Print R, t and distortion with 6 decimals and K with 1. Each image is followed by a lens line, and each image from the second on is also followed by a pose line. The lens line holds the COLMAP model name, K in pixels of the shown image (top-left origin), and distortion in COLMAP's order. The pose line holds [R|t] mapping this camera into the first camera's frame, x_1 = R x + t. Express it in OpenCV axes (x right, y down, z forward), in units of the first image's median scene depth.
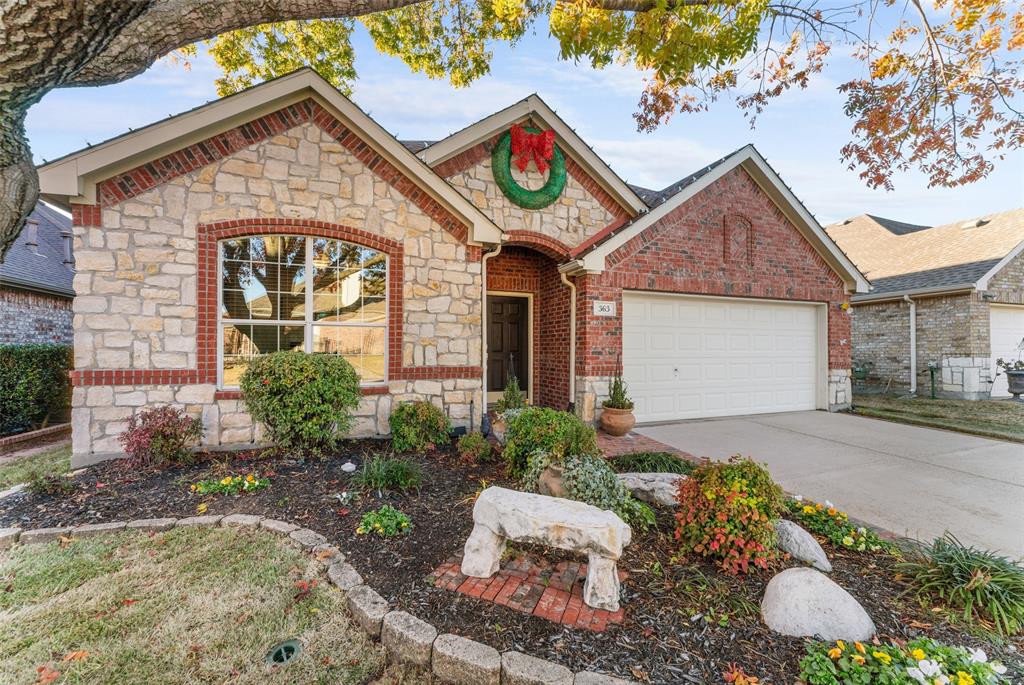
lens RADIAL K [[404.6, 0, 507.1], [0, 404.6, 346.4], [0, 0, 1]] dist [-0.001879, 0.000725]
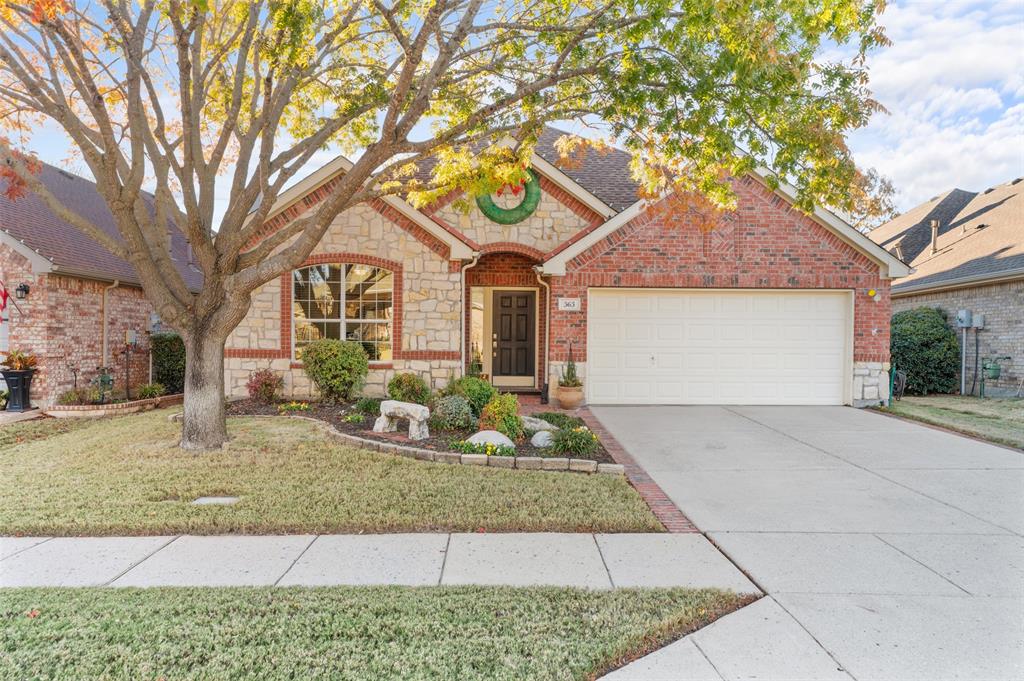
lens RADIAL K [[663.4, 0, 505.6], [0, 663.4, 340.5], [0, 0, 1]] dist [0.003502, -0.002004]
pose [[0.946629, 0.005850, -0.322272, 0.819024], [-0.002096, 0.999926, 0.011996, -0.012639], [0.322318, -0.010681, 0.946571, -1.066092]]
